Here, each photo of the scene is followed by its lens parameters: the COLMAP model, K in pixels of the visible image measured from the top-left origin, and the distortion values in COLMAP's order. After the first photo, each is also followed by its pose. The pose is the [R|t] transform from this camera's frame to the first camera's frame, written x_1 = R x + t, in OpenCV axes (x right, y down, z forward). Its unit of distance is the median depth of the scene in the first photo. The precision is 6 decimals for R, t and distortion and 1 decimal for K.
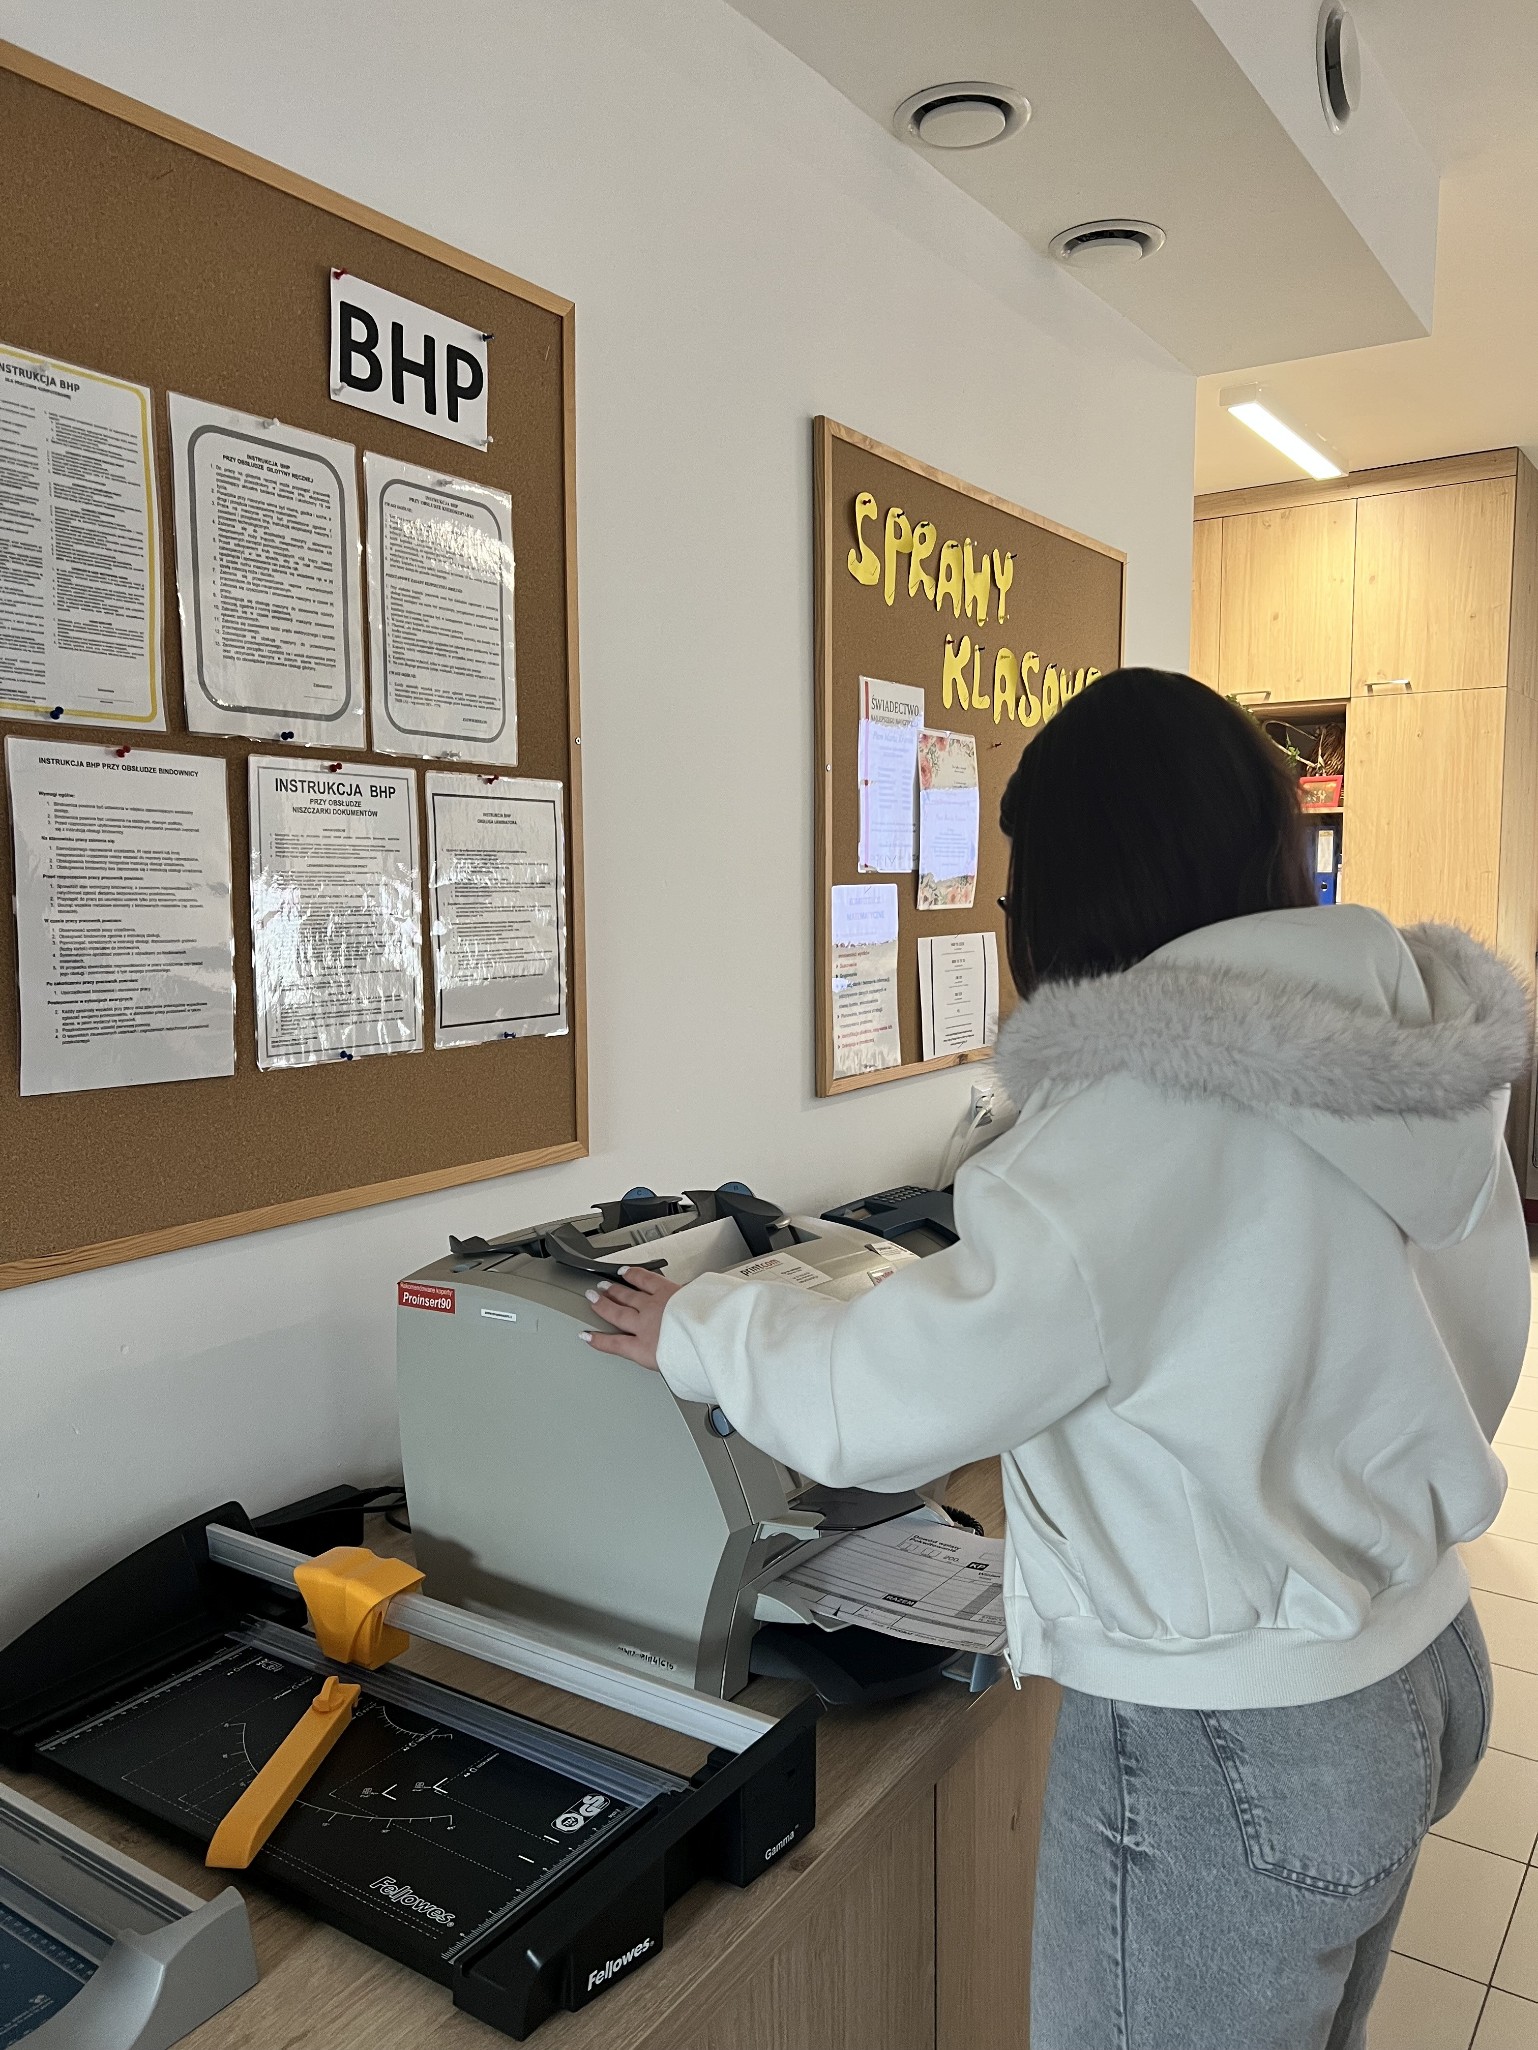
lens RADIAL K [[1539.9, 0, 779.3], [0, 1539.9, 1028.5], [0, 0, 1]] dist [0.033217, -0.037889]
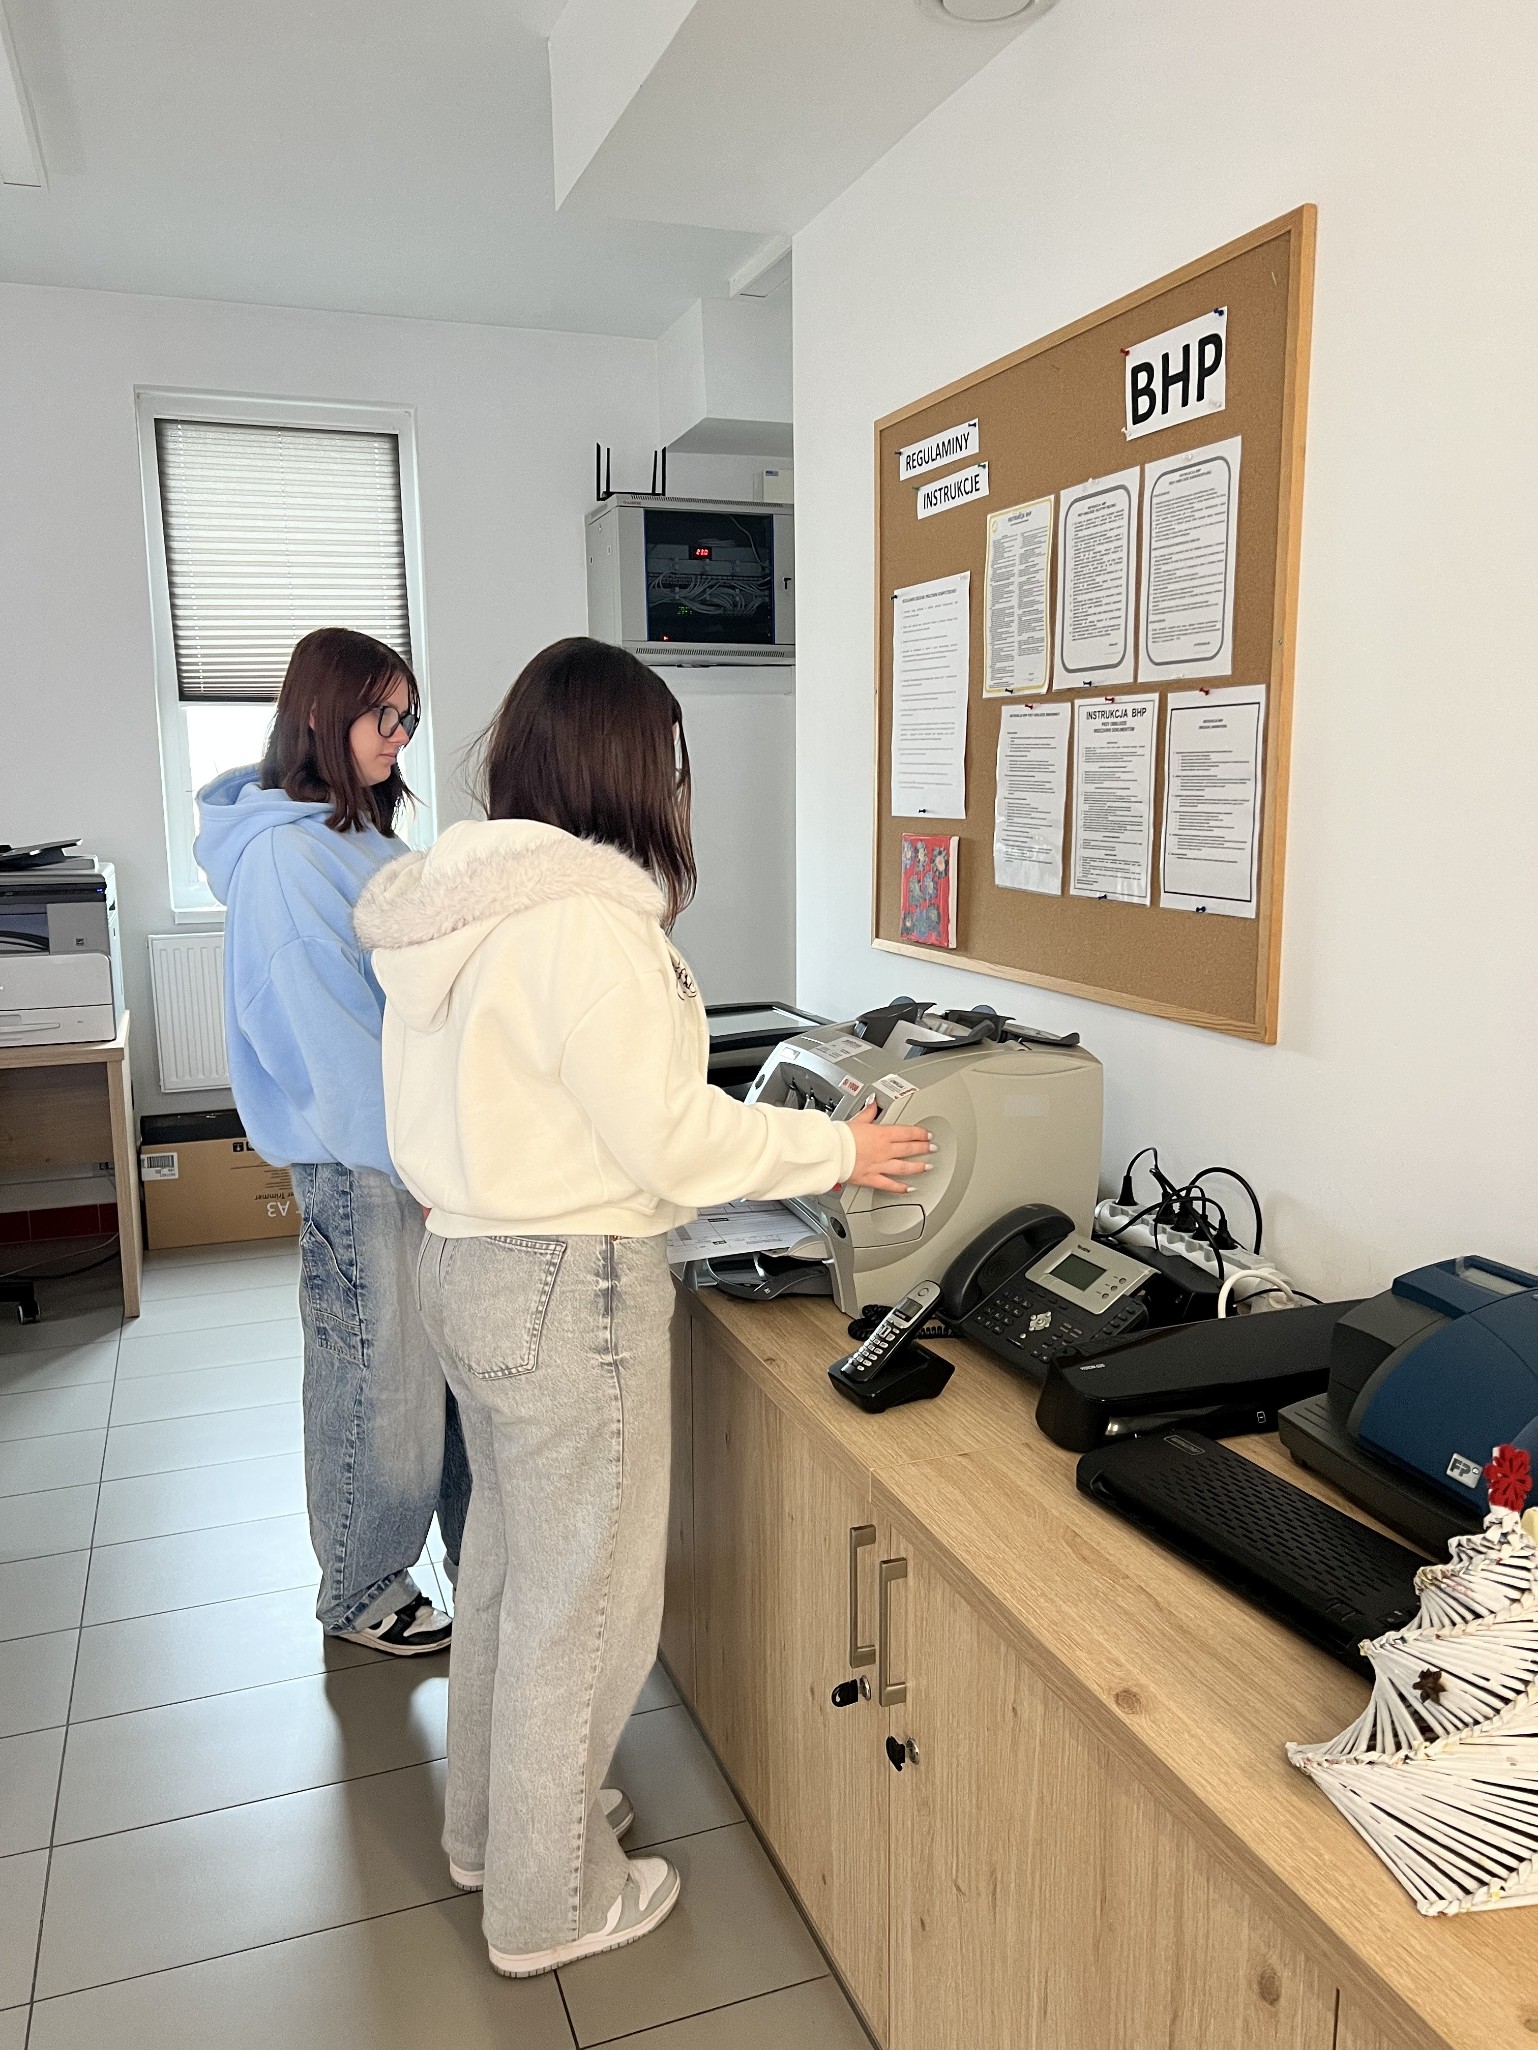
lens RADIAL K [[1539.9, 0, 788.9], [0, 1539.9, 1013.6], [0, 0, 1]] dist [0.033217, -0.037889]
pose [[-0.571216, 0.133825, -0.809817, 1.046912], [-0.070832, 0.974902, 0.211068, -0.155960], [0.817738, 0.177926, -0.547400, 1.507414]]
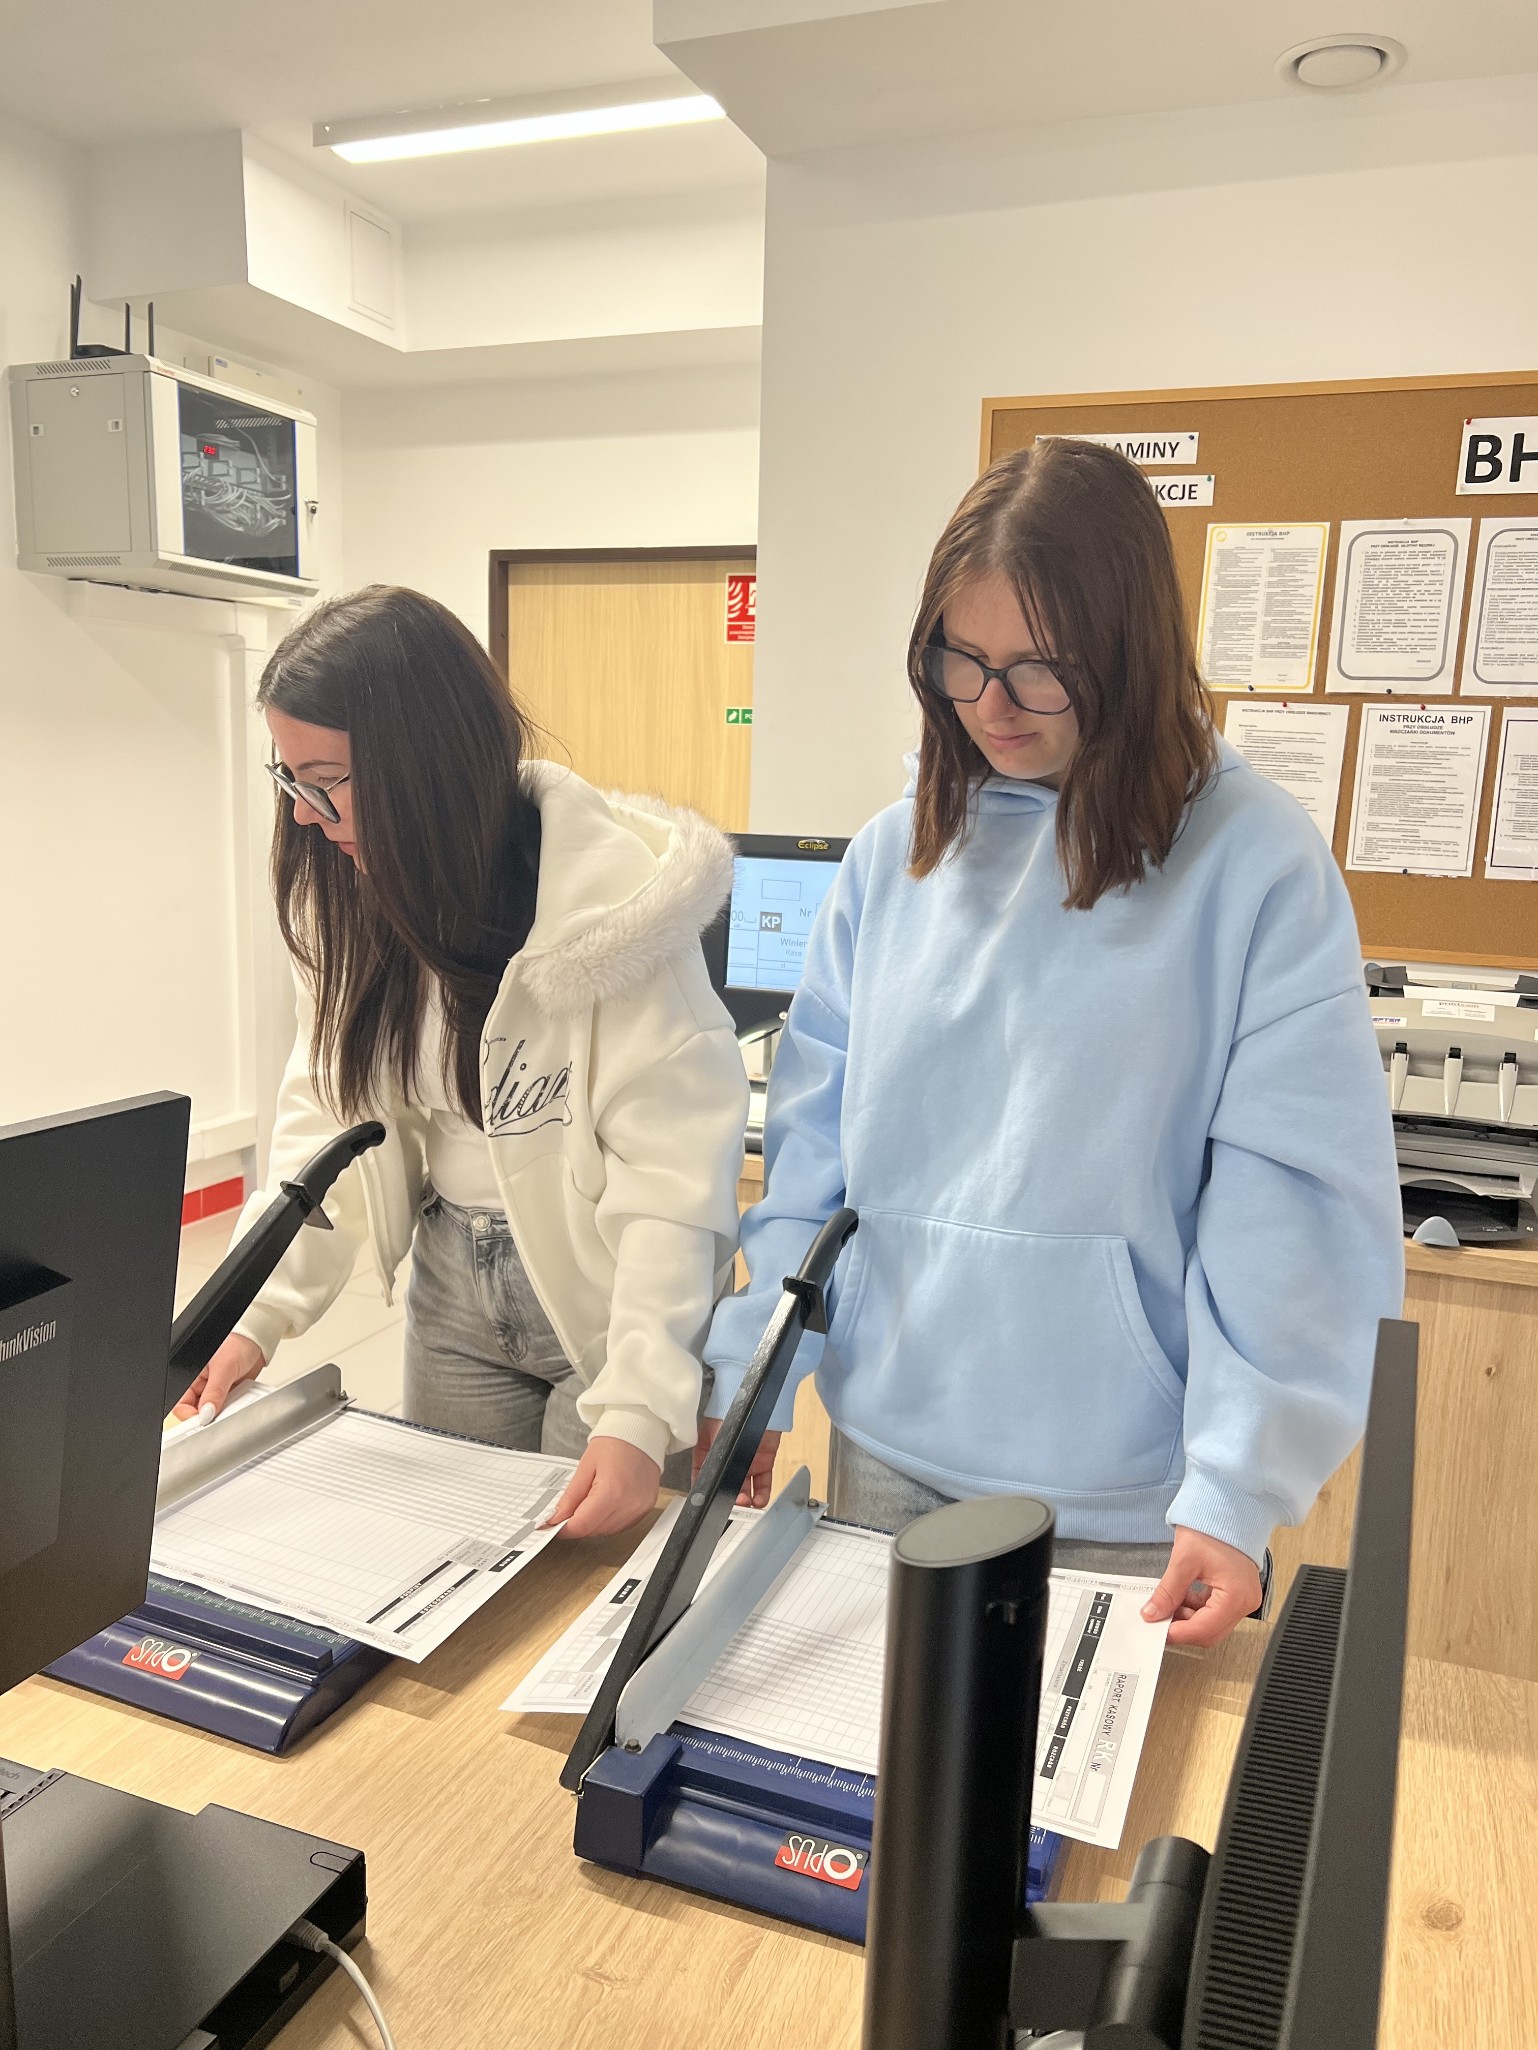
lens RADIAL K [[1539.9, 0, 766.9], [0, 1539.9, 1034.0], [0, 0, 1]] dist [0.033217, -0.037889]
pose [[0.213627, 0.177485, -0.960657, 1.240647], [-0.132271, 0.979558, 0.151562, 0.026960], [0.967919, 0.094690, 0.232736, -0.098229]]
